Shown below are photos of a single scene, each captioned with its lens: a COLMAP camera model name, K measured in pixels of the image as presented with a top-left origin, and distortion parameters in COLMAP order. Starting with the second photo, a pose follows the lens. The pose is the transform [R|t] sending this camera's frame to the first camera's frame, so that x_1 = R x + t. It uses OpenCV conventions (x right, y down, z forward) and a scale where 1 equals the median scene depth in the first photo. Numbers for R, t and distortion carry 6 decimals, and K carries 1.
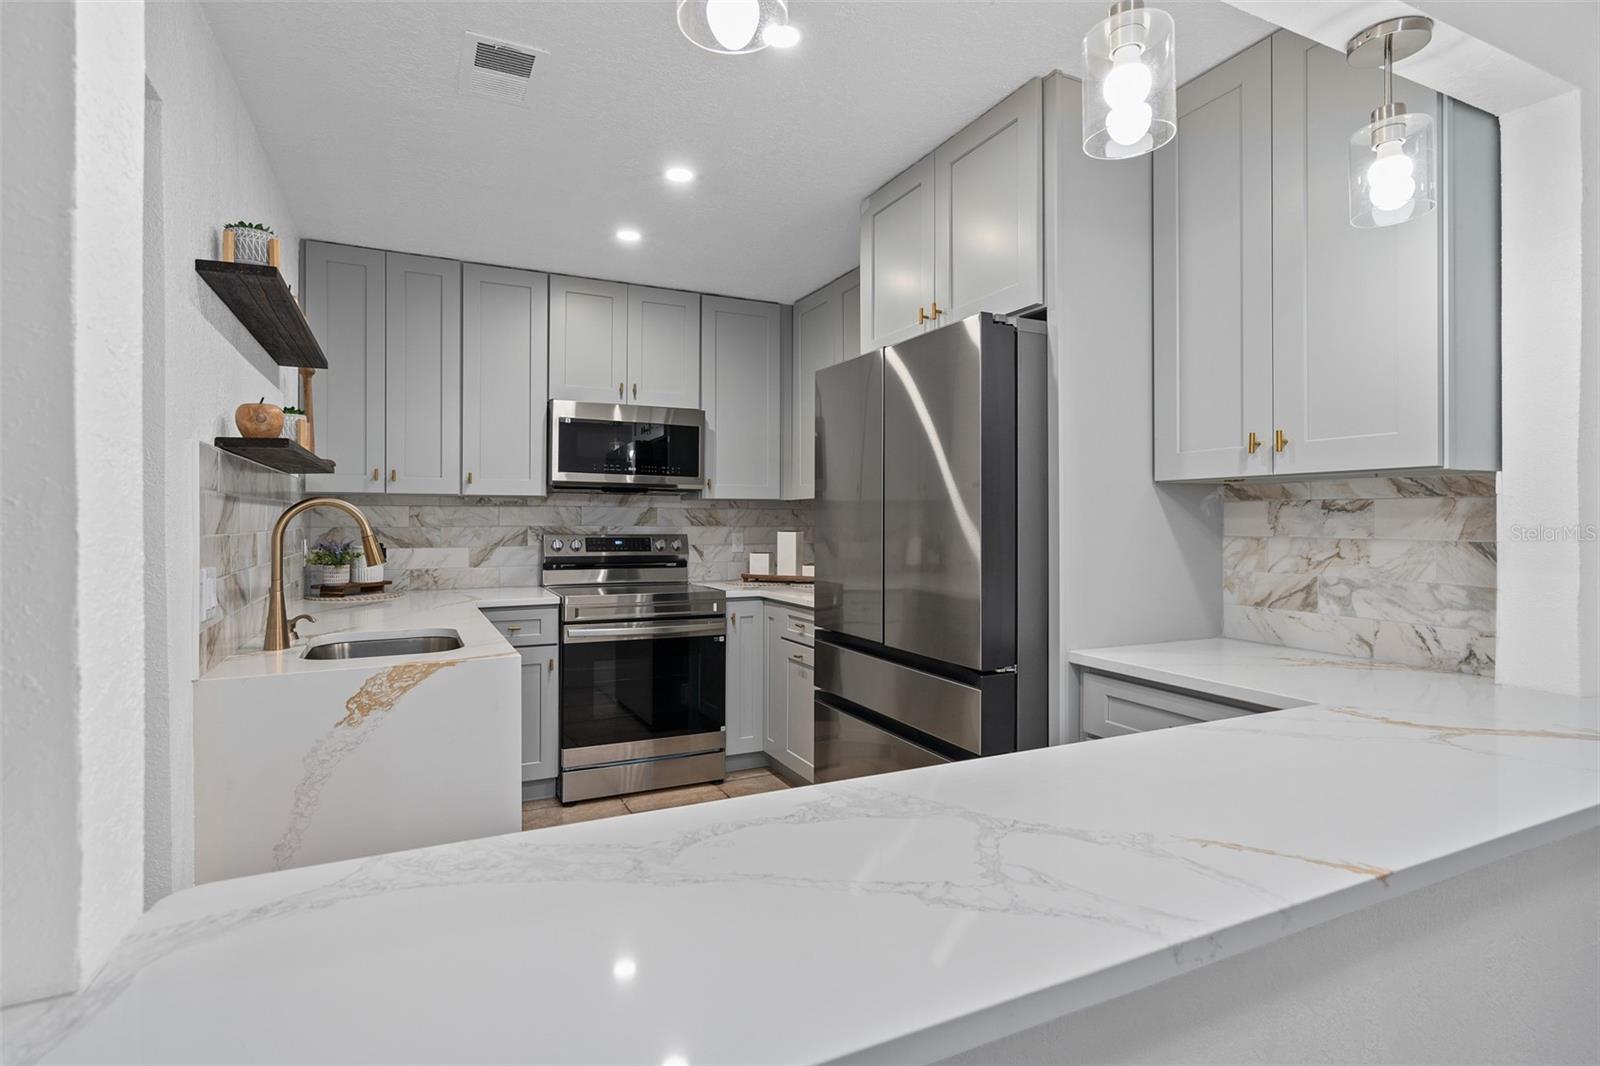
lens RADIAL K [[779.5, 0, 785.4], [0, 779.5, 533.0], [0, 0, 1]] dist [-0.000886, 0.000162]
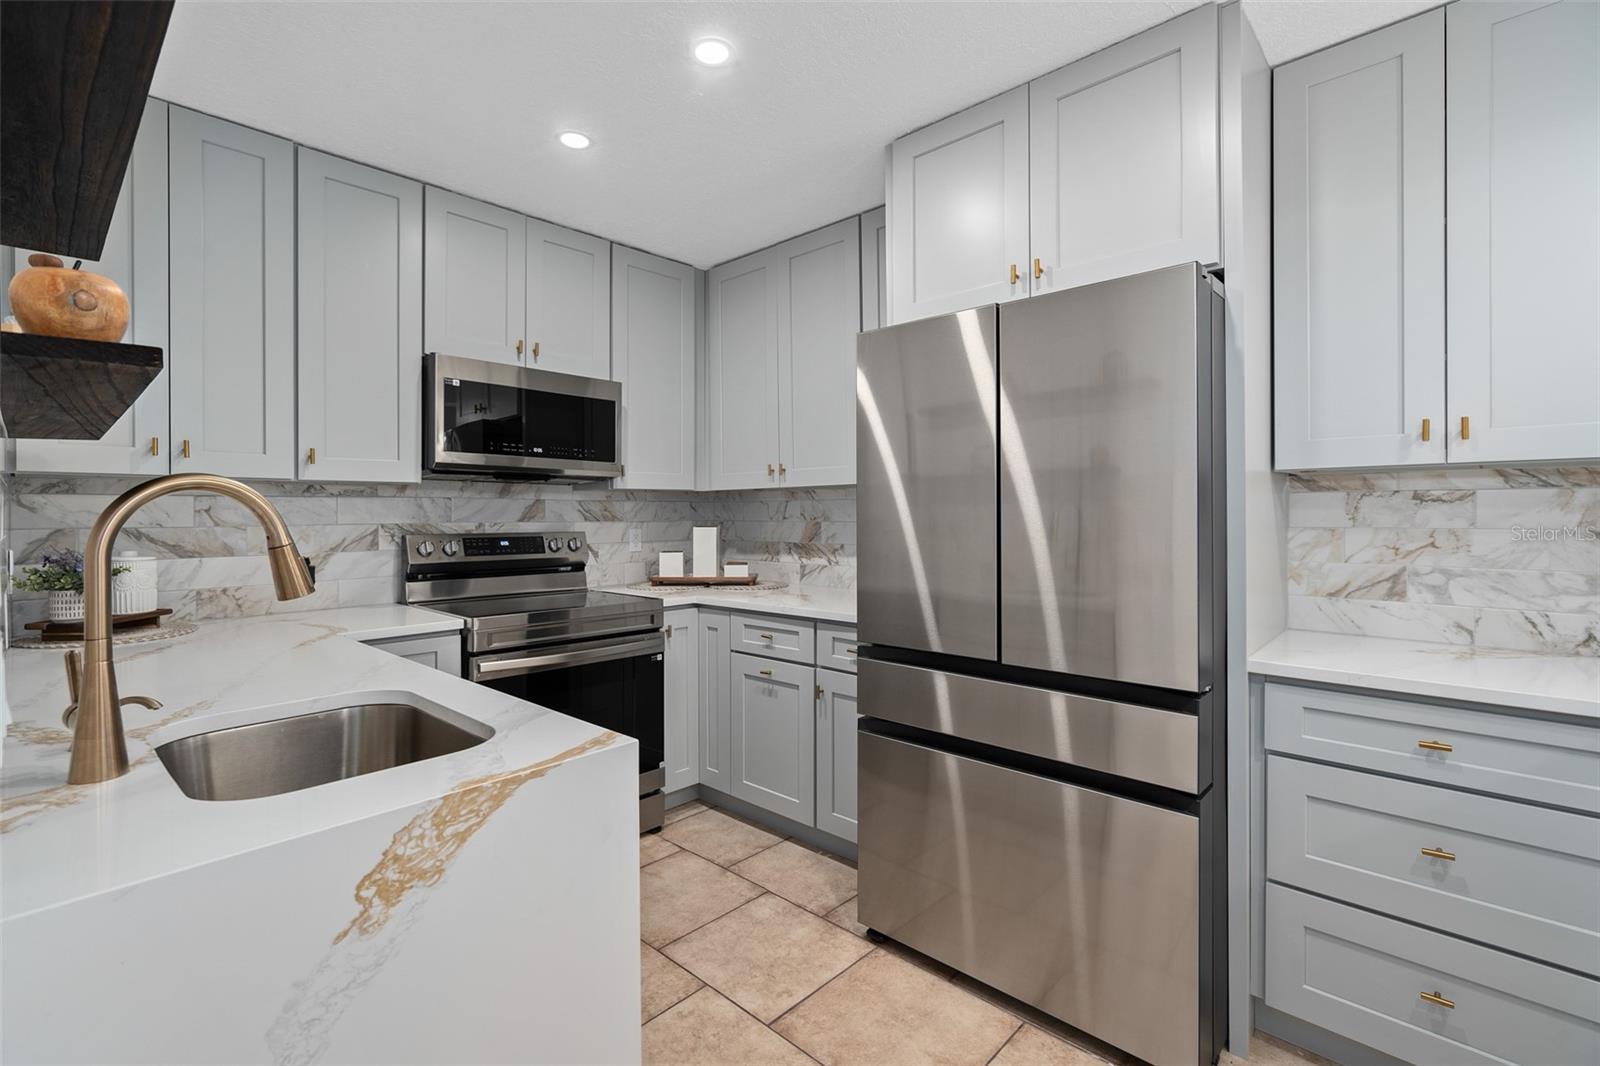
lens RADIAL K [[722.2, 0, 792.6], [0, 722.2, 527.6], [0, 0, 1]] dist [-0.001113, 0.000439]
pose [[0.932552, -0.012051, 0.360834, -0.236962], [0.011118, 0.999927, 0.004661, -0.004444], [-0.360864, -0.000335, 0.932618, 0.241309]]
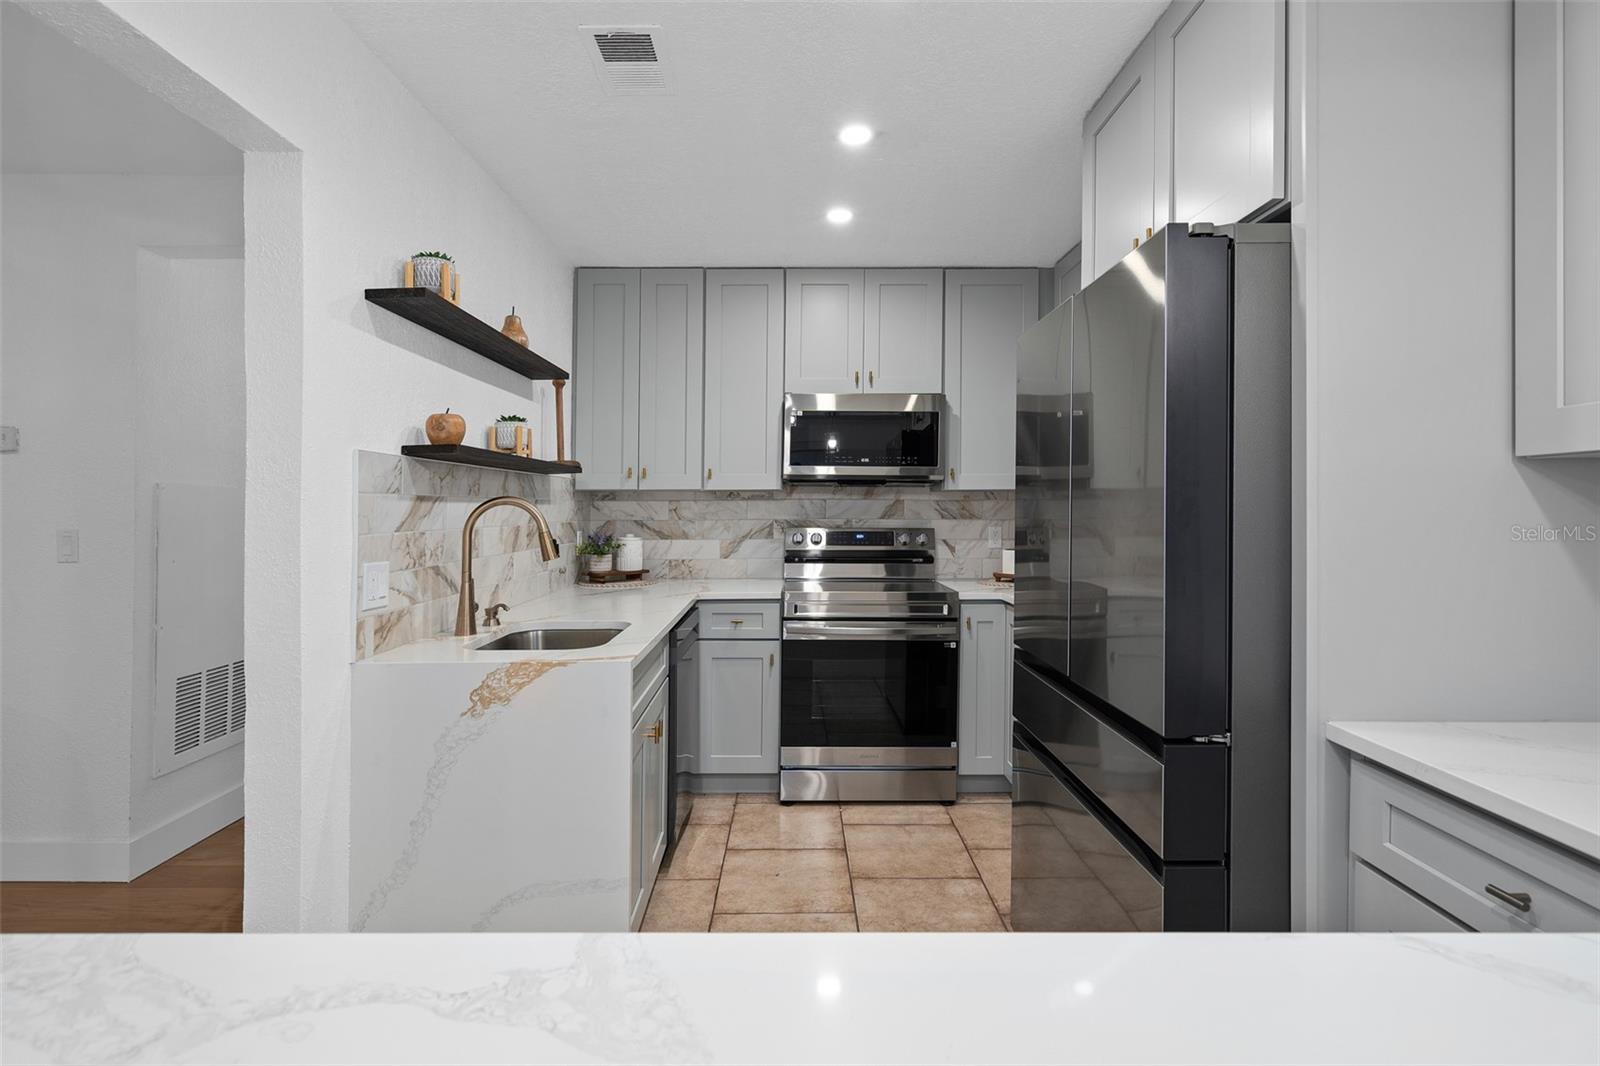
lens RADIAL K [[751.7, 0, 796.2], [0, 751.7, 515.1], [0, 0, 1]] dist [0.000317, 0.000843]
pose [[0.902791, 0.000324, -0.430080, 0.134584], [-0.003460, 0.999973, -0.006509, -0.008978], [0.430067, 0.007365, 0.902767, 0.139301]]
